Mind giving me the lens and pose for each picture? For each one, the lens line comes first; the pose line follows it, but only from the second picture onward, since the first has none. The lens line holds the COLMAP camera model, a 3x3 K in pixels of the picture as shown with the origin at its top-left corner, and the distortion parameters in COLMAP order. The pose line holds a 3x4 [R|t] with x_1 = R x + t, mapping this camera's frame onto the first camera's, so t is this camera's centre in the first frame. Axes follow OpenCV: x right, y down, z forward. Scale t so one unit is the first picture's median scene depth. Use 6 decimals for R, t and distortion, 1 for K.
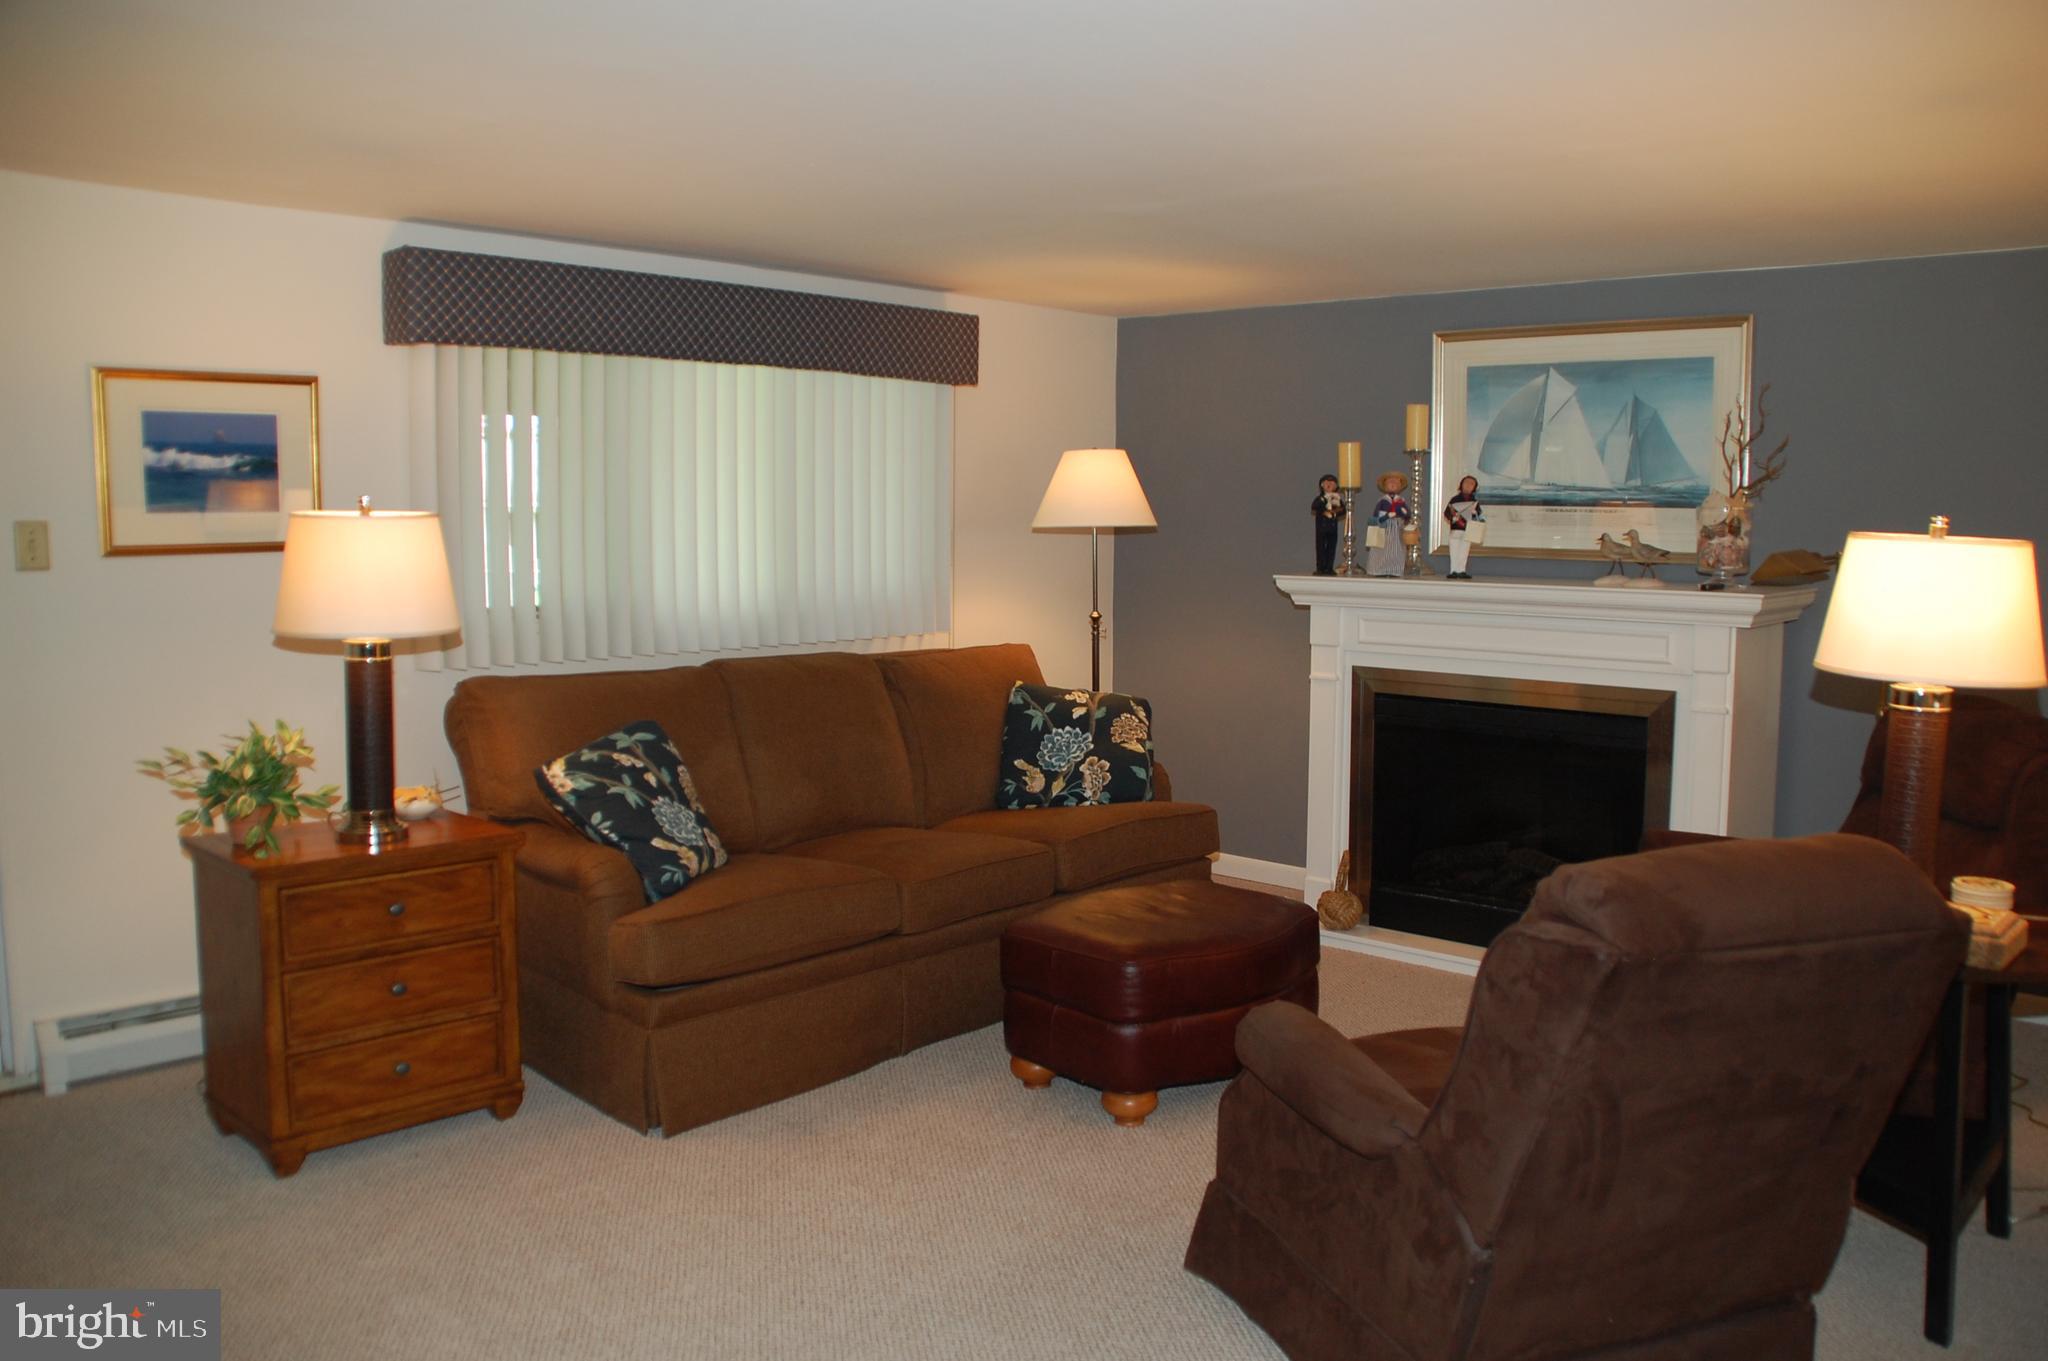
lens RADIAL K [[1602.9, 0, 1043.3], [0, 1602.9, 698.2], [0, 0, 1]] dist [-0.166278, 0.113950]
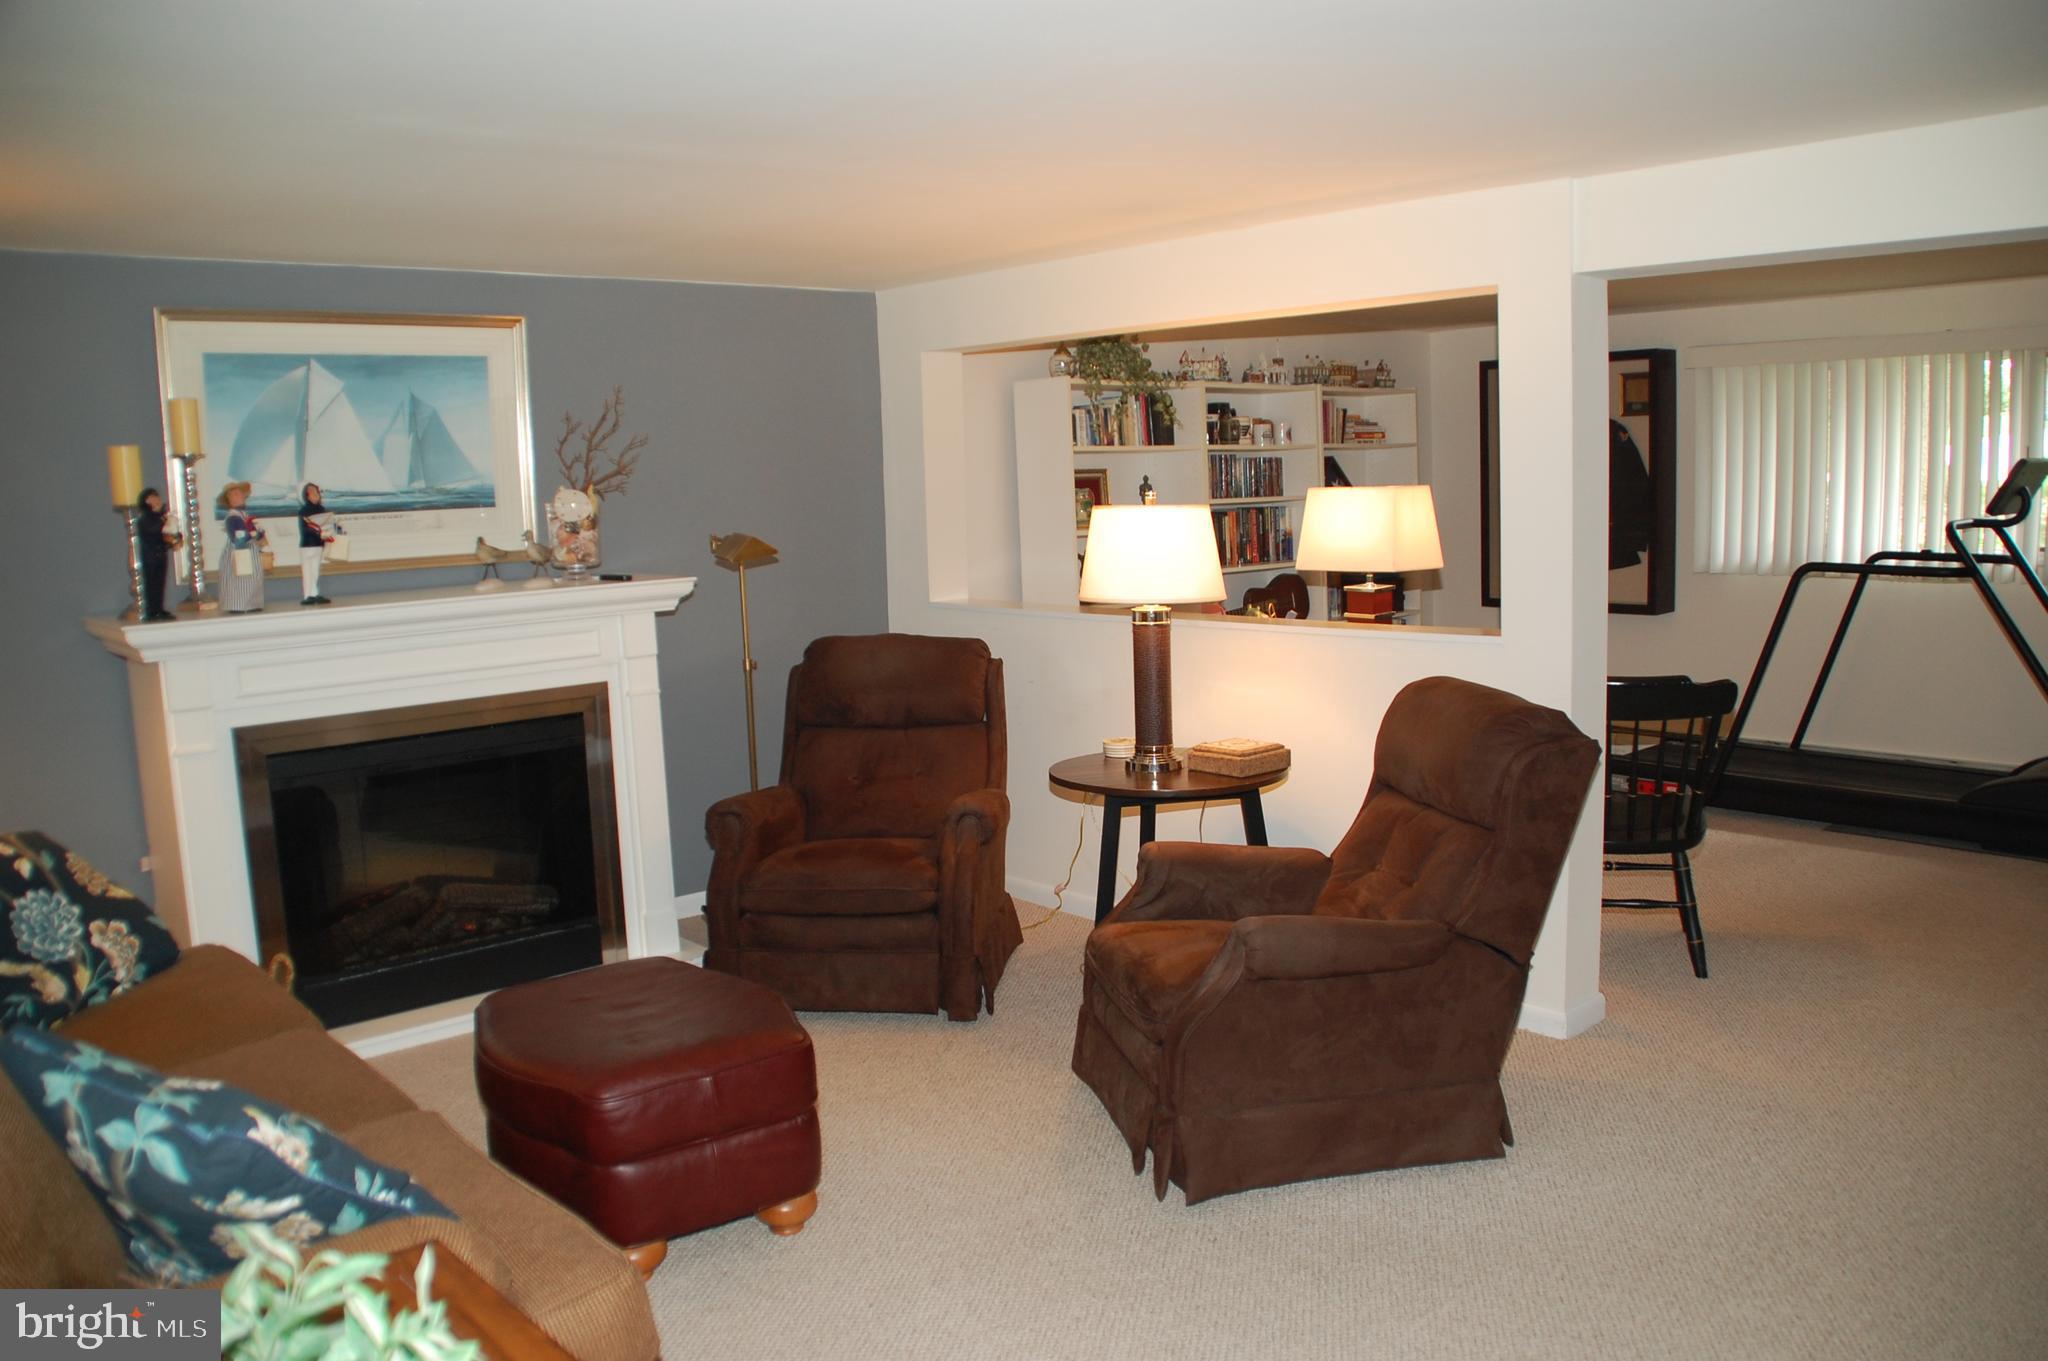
lens RADIAL K [[1602.9, 0, 1043.3], [0, 1602.9, 698.2], [0, 0, 1]] dist [-0.166278, 0.113950]
pose [[0.097805, -0.146332, 0.984389, -0.532266], [0.148734, 0.980172, 0.130928, -0.077289], [-0.984029, 0.133606, 0.117630, 0.525425]]
